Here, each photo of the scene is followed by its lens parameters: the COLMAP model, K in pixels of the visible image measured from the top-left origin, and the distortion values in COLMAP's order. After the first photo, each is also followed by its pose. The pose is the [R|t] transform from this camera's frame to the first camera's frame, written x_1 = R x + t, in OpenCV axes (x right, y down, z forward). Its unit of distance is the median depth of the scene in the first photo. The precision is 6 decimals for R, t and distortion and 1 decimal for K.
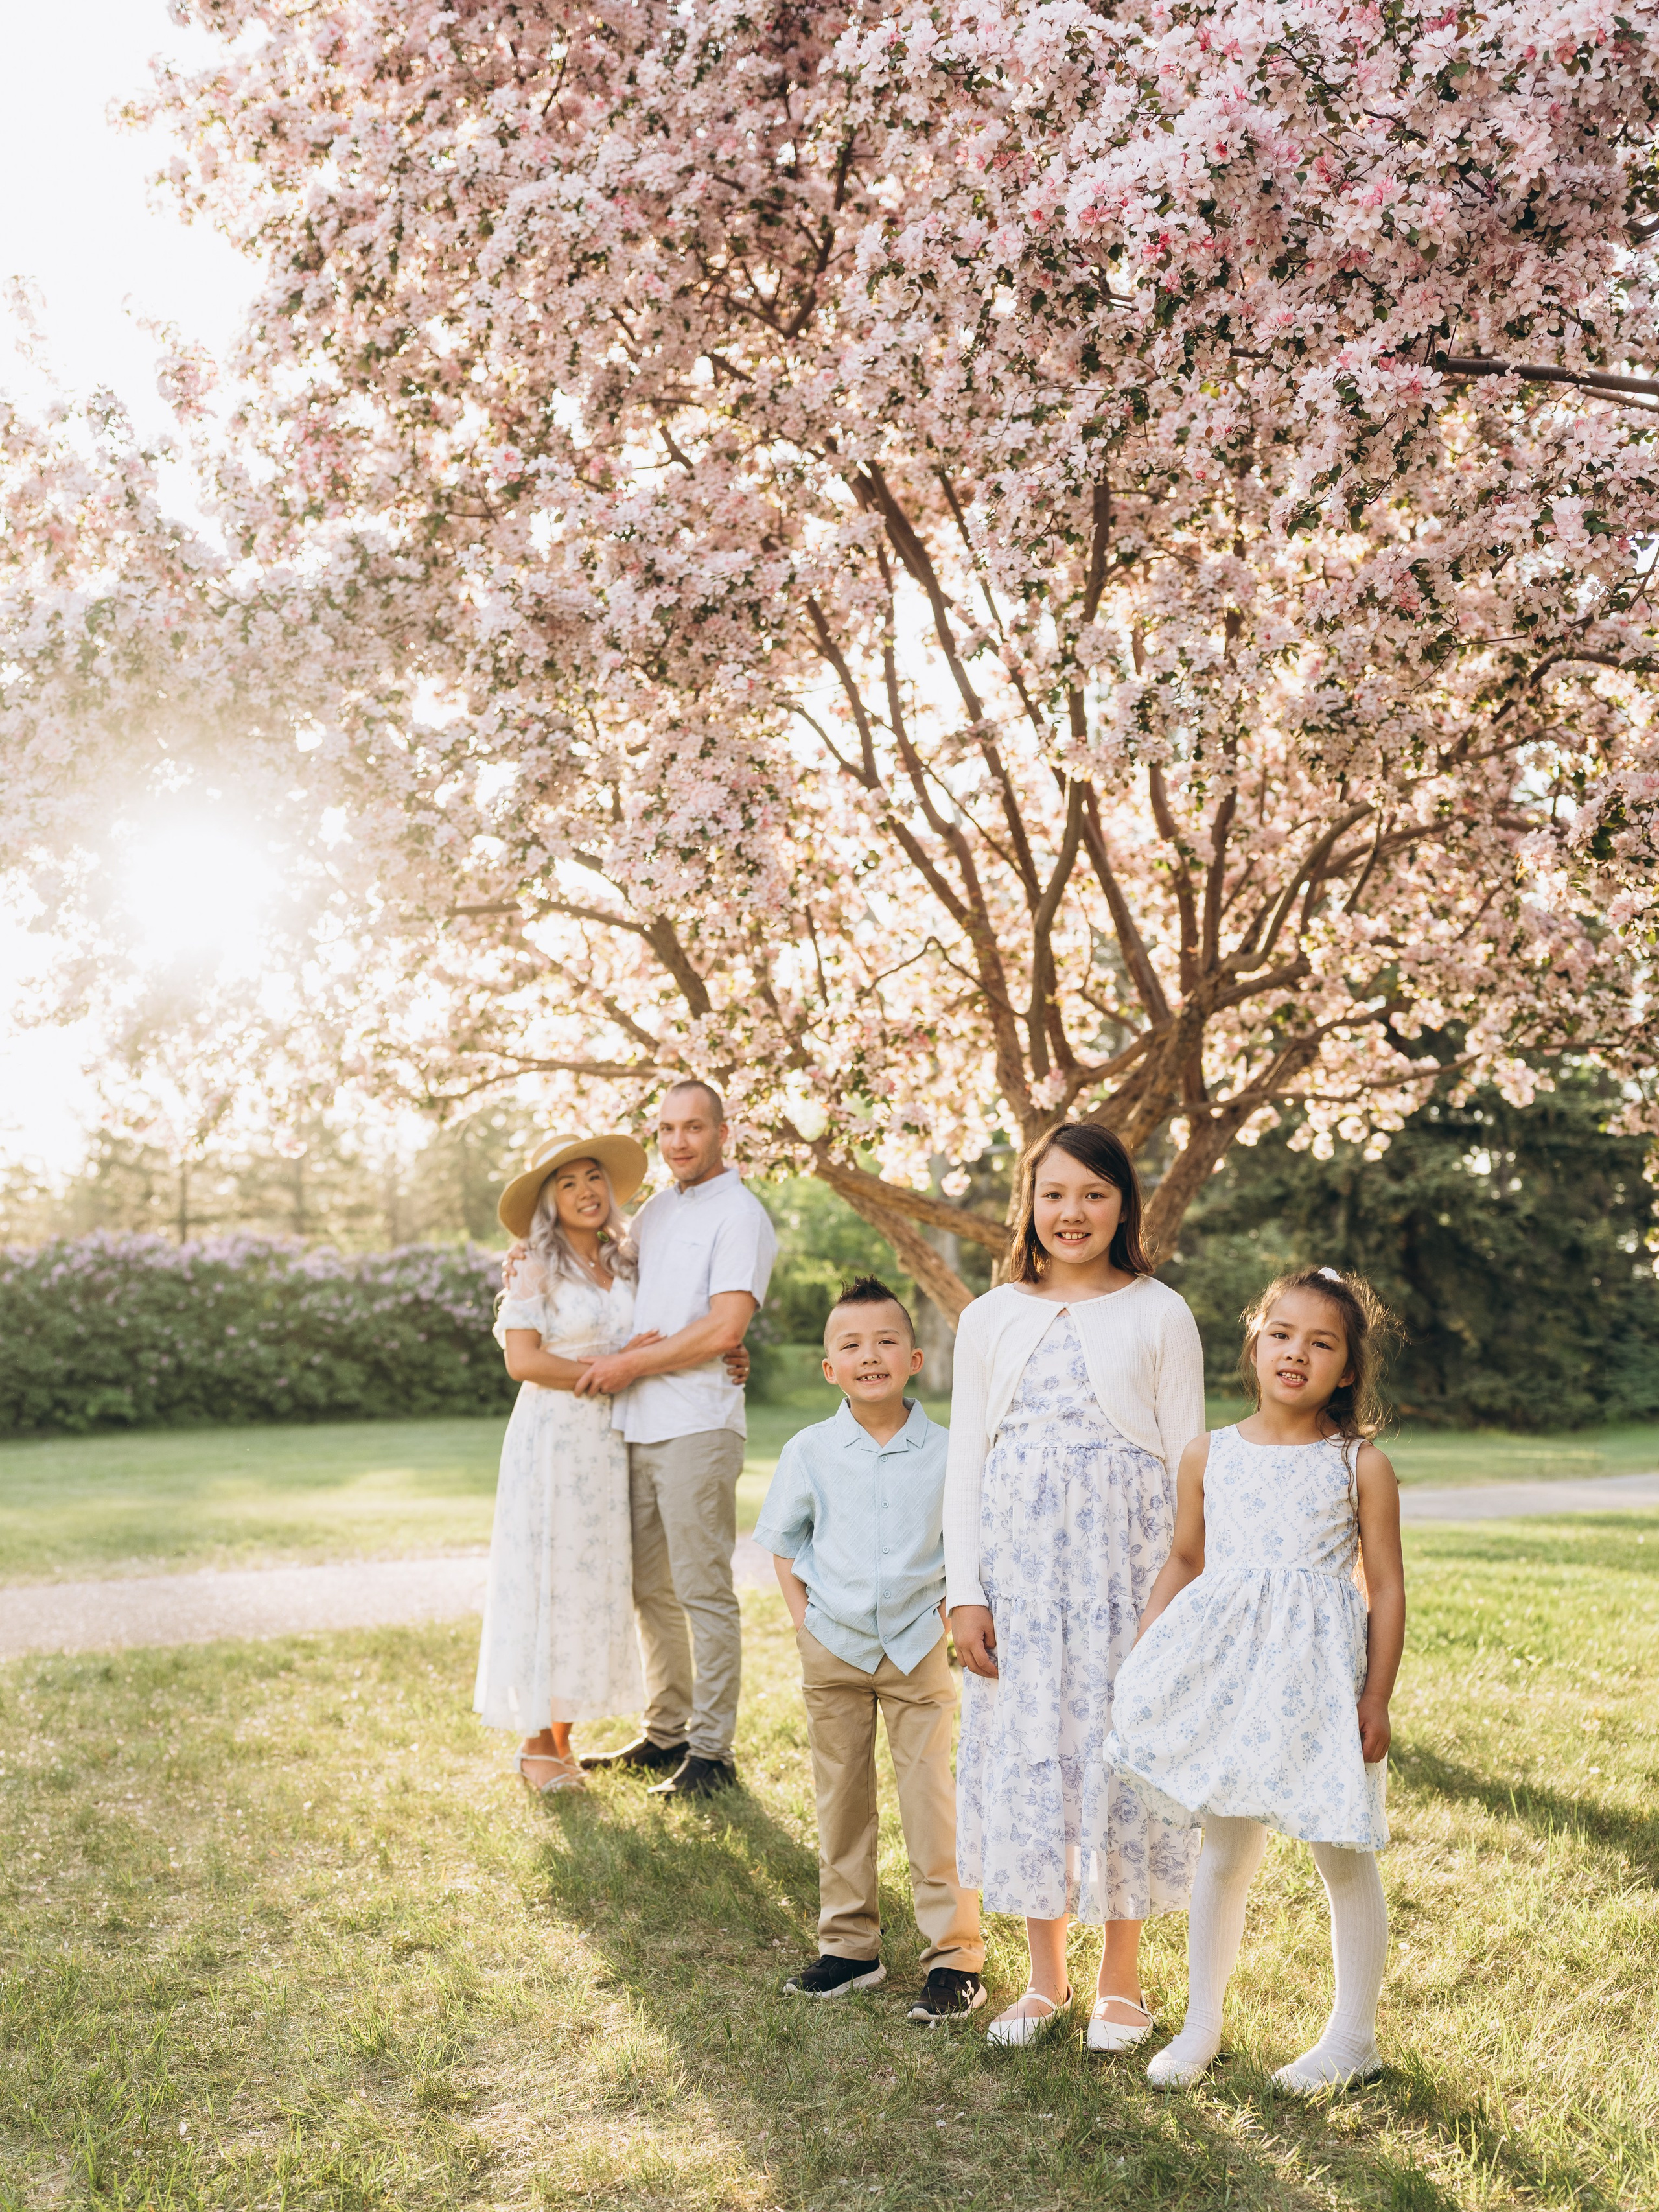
lens RADIAL K [[2575.4, 0, 764.6], [0, 2575.4, 1323.3], [0, 0, 1]] dist [-0.004001, -0.002627]
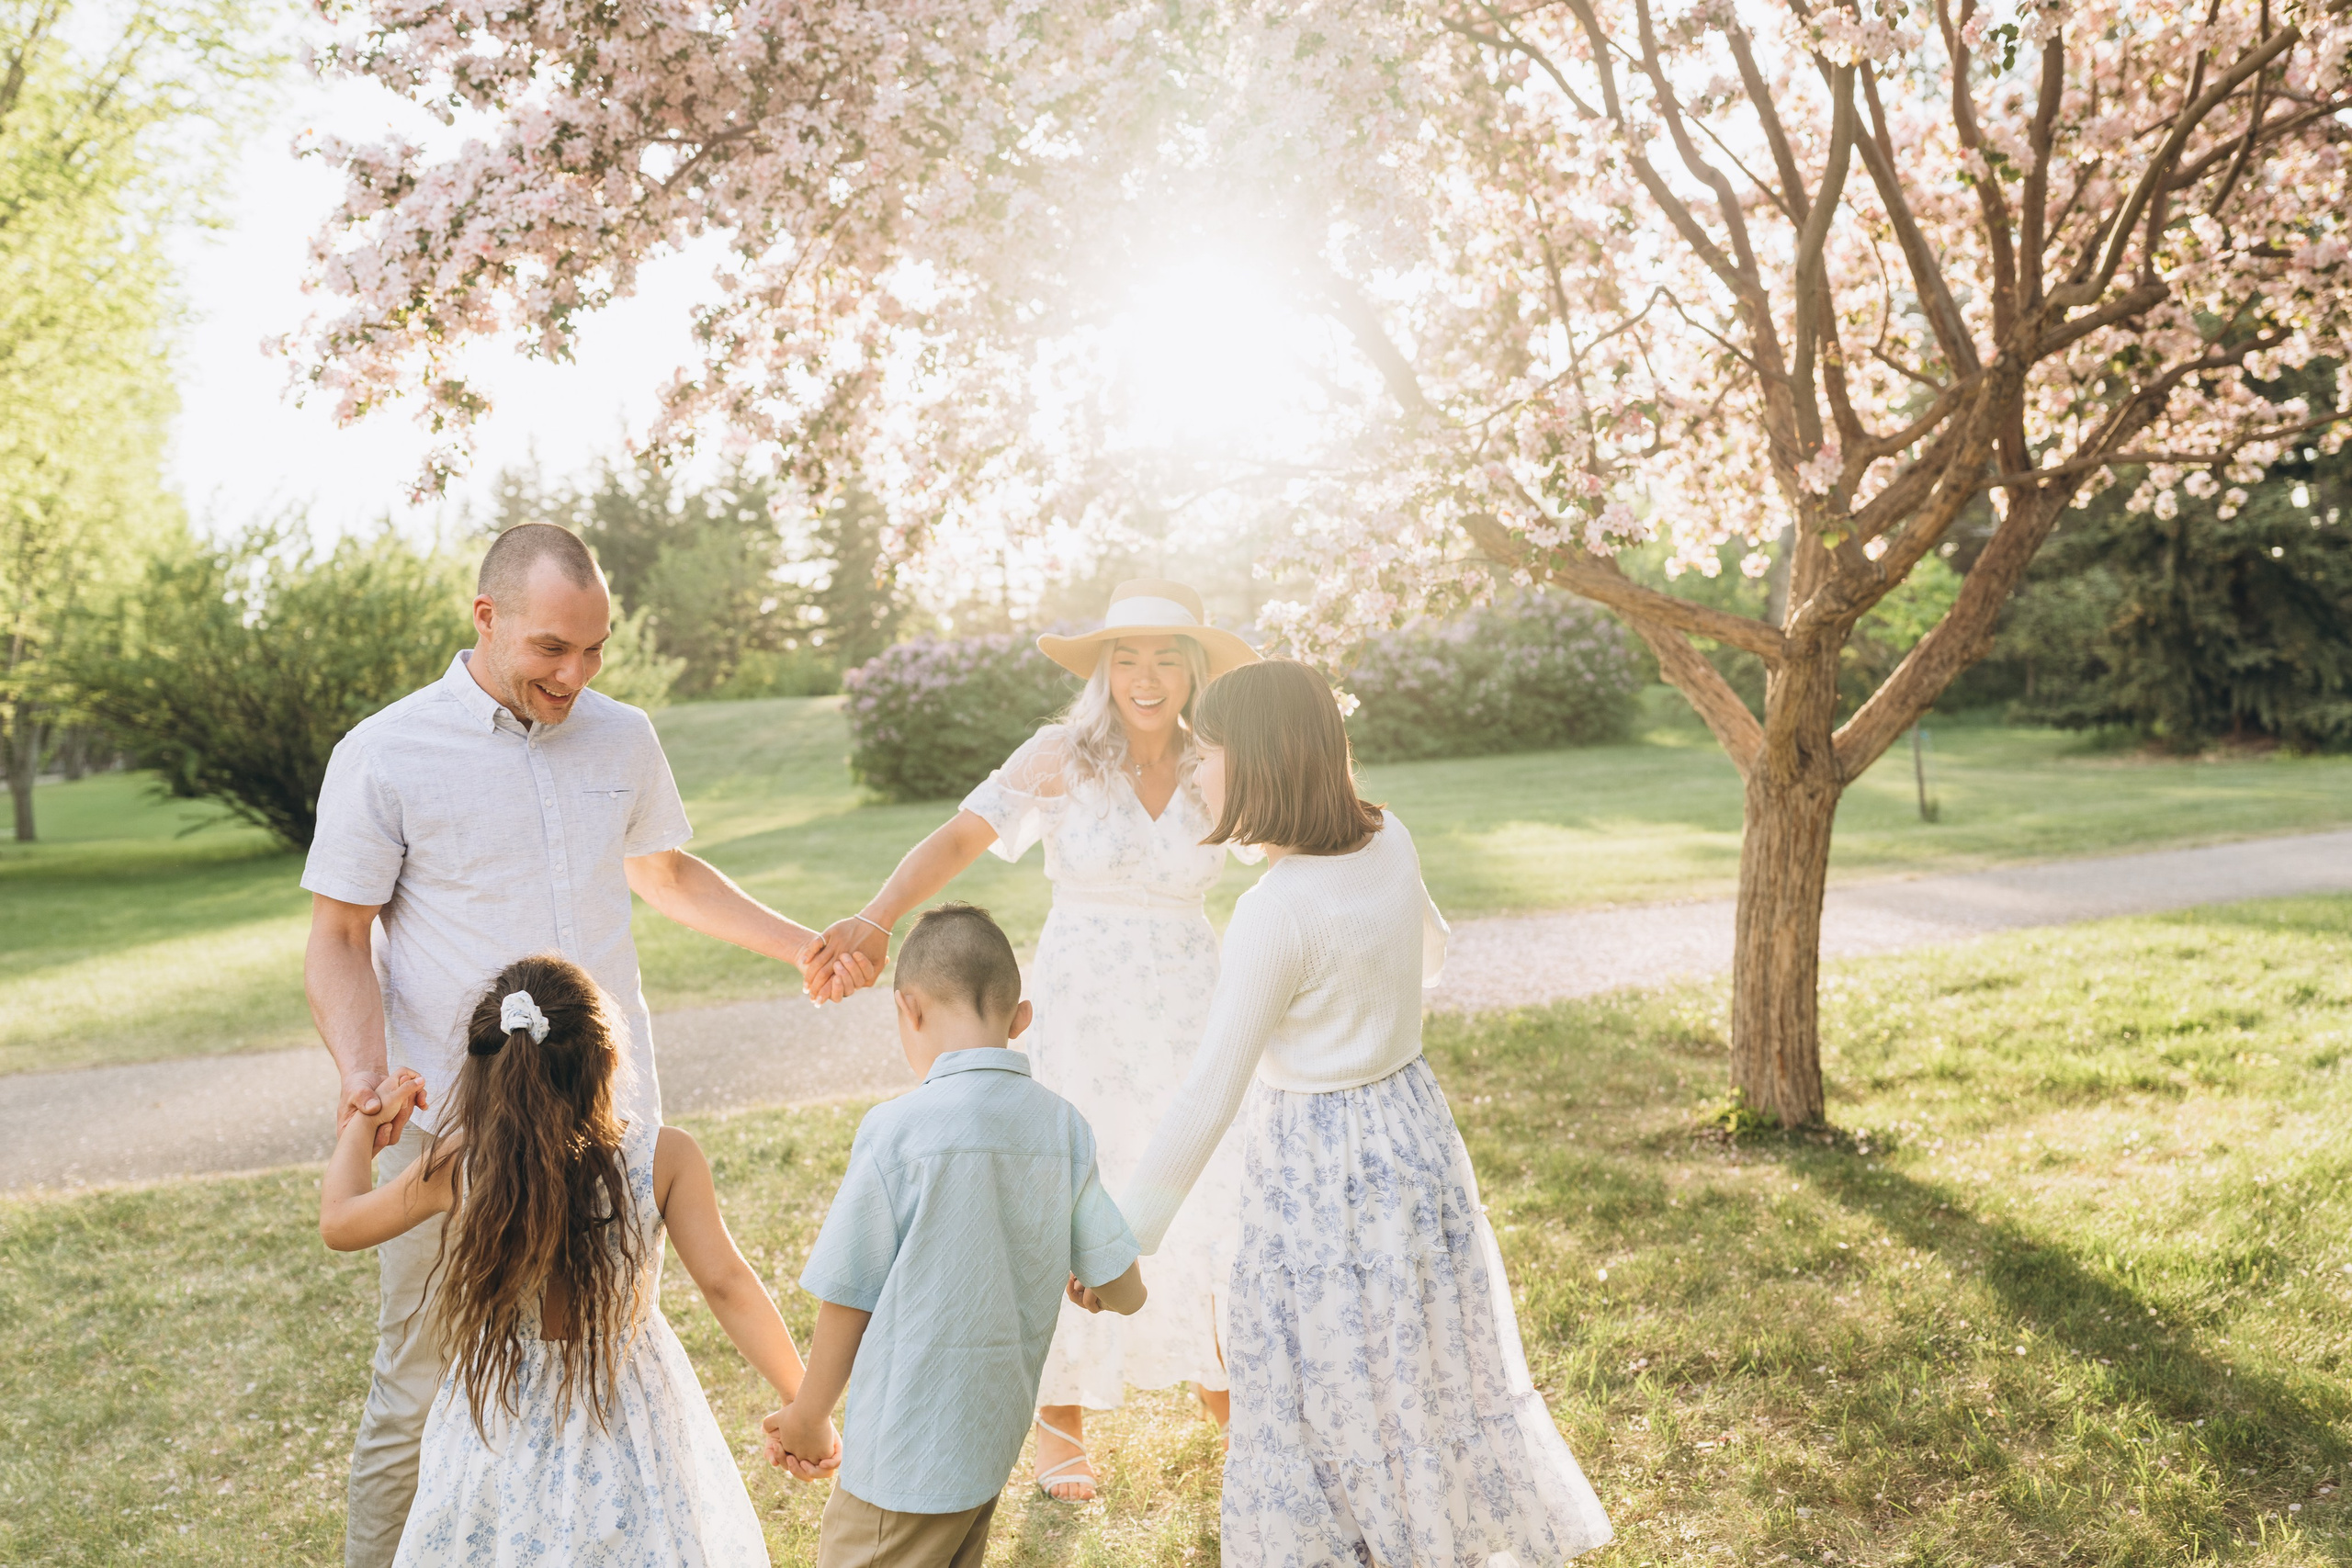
lens RADIAL K [[2043.7, 0, 1176.0], [0, 2043.7, 784.0], [0, 0, 1]] dist [-0.005108, 0.003358]
pose [[0.973446, -0.025131, -0.227531, 0.065427], [0.038082, 0.997883, 0.052710, -0.038443], [0.225725, -0.059975, 0.972343, 0.371896]]
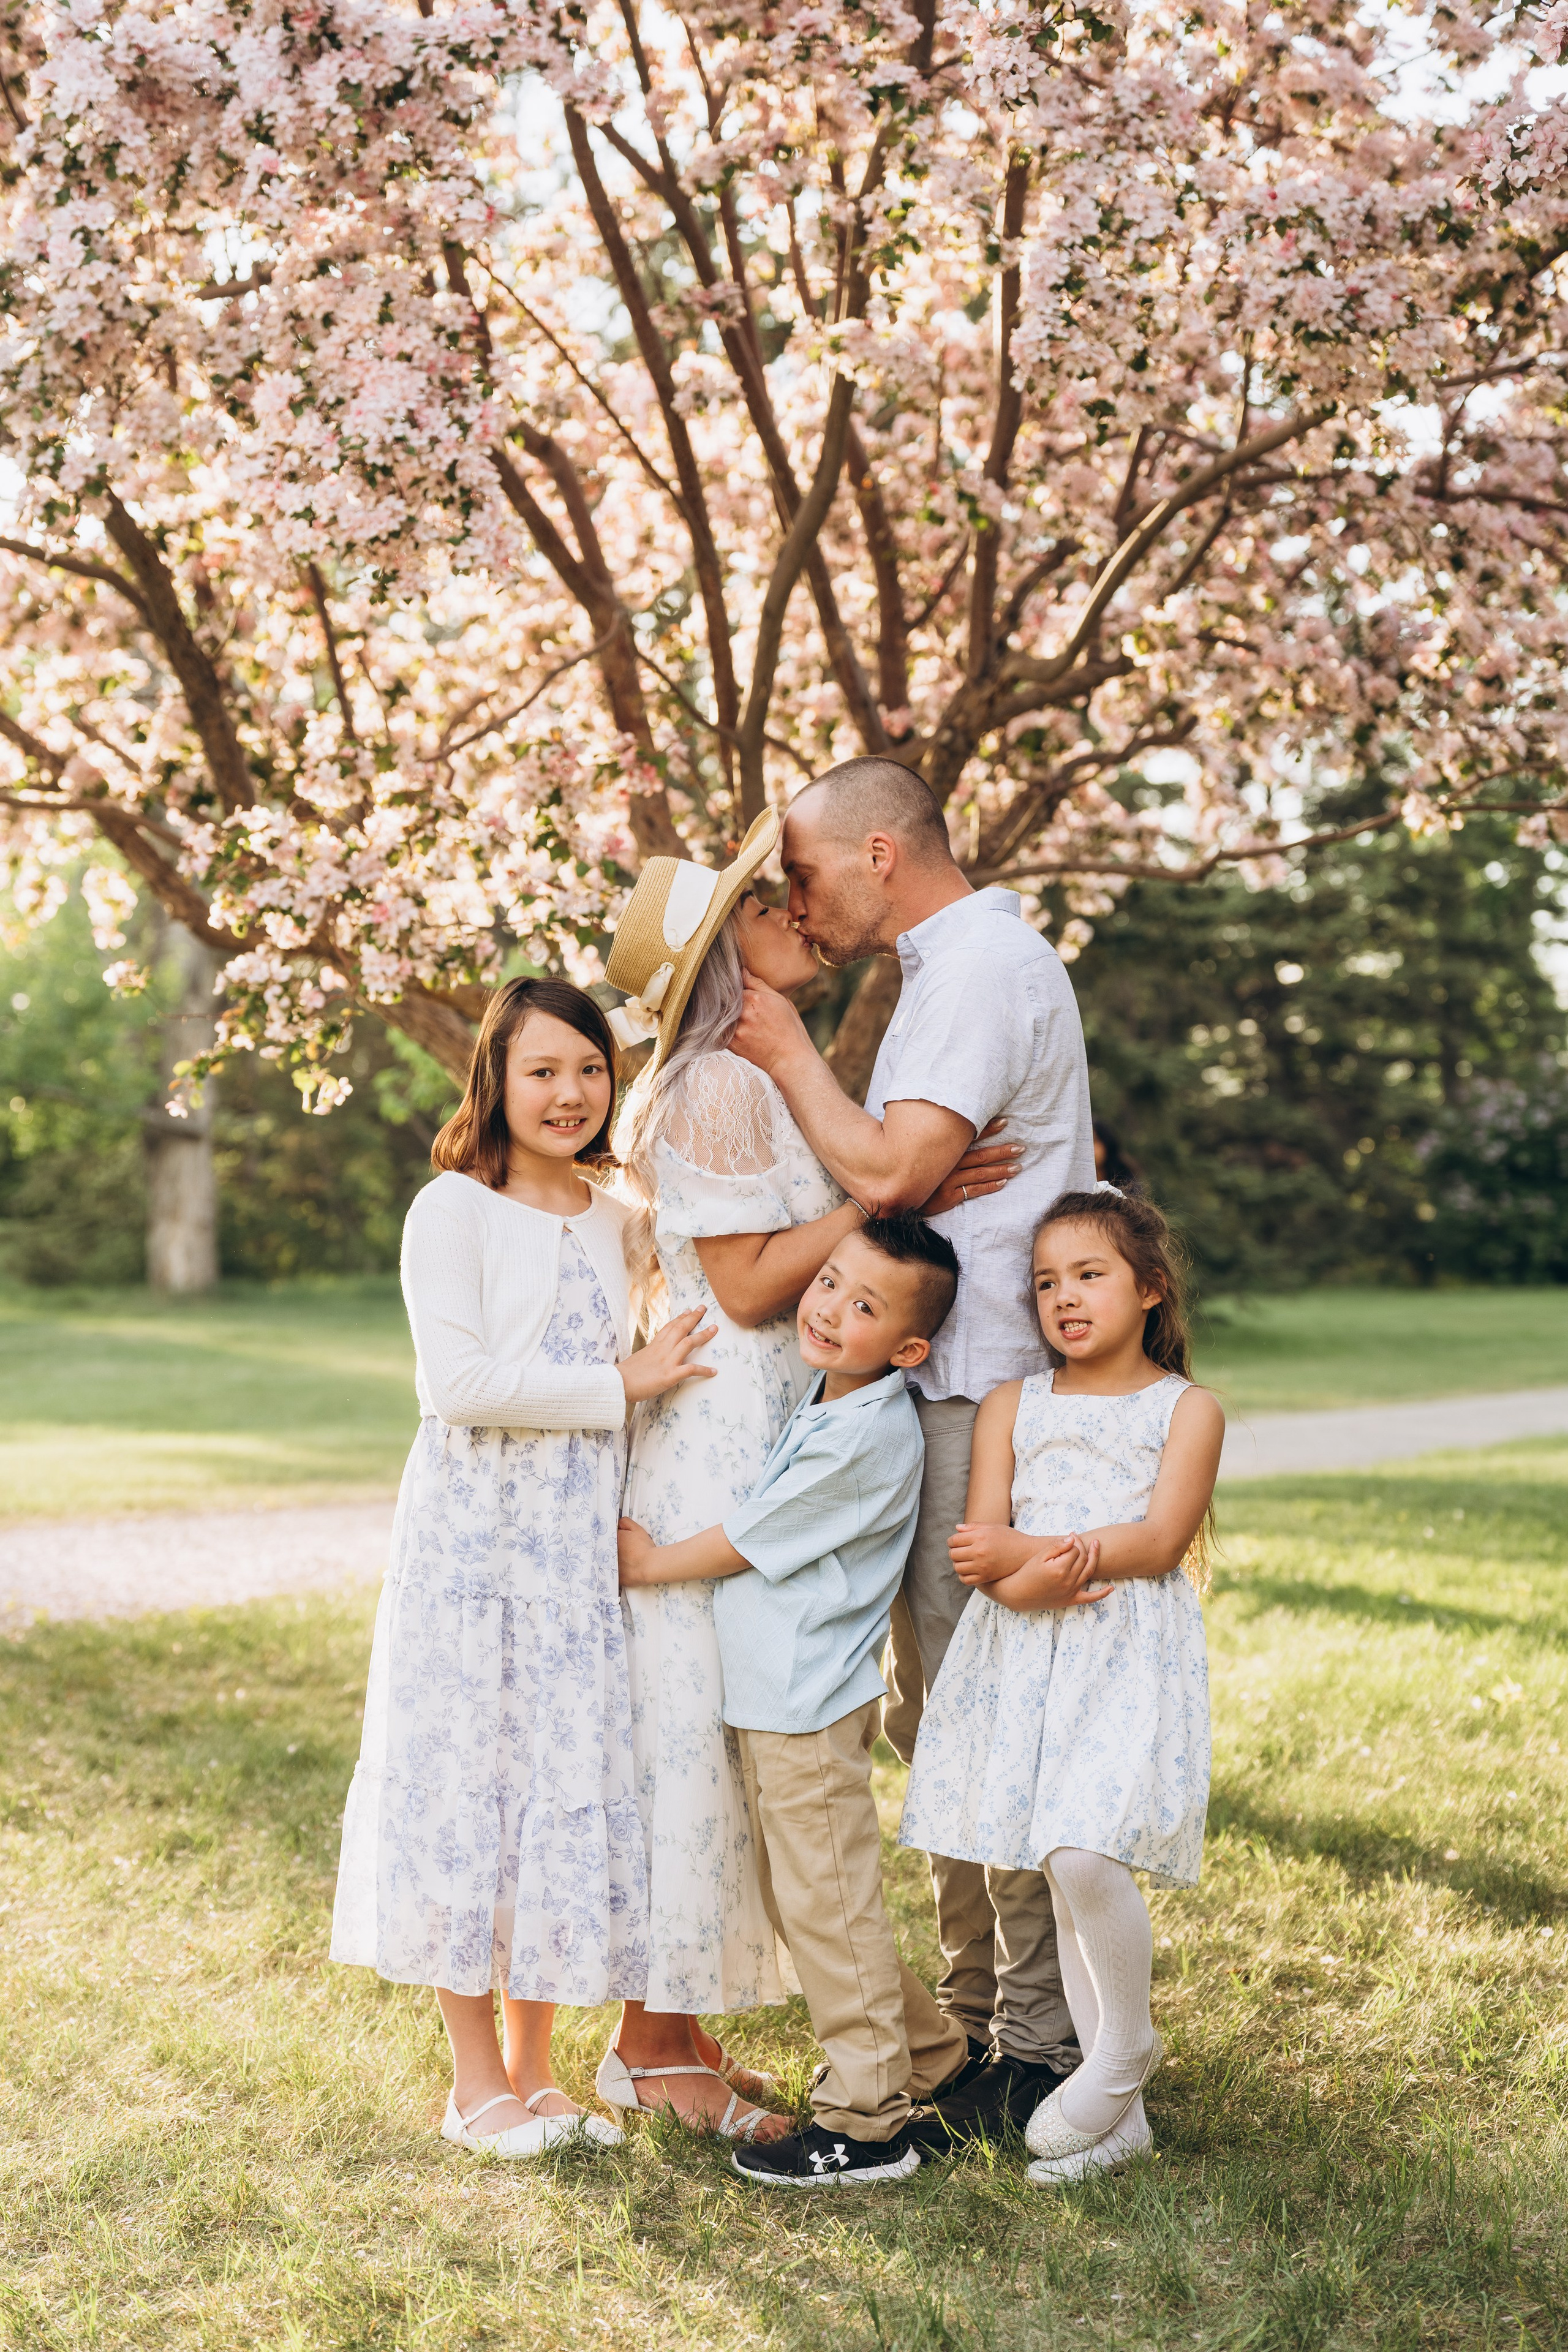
lens RADIAL K [[3933.8, 0, 784.0], [0, 3933.8, 1176.0], [0, 0, 1]] dist [-0.001874, 0.020461]
pose [[0.970101, 0.005651, 0.242635, -0.150328], [-0.005166, 0.999983, -0.002637, -0.006218], [-0.242646, 0.001305, 0.970114, 0.030278]]
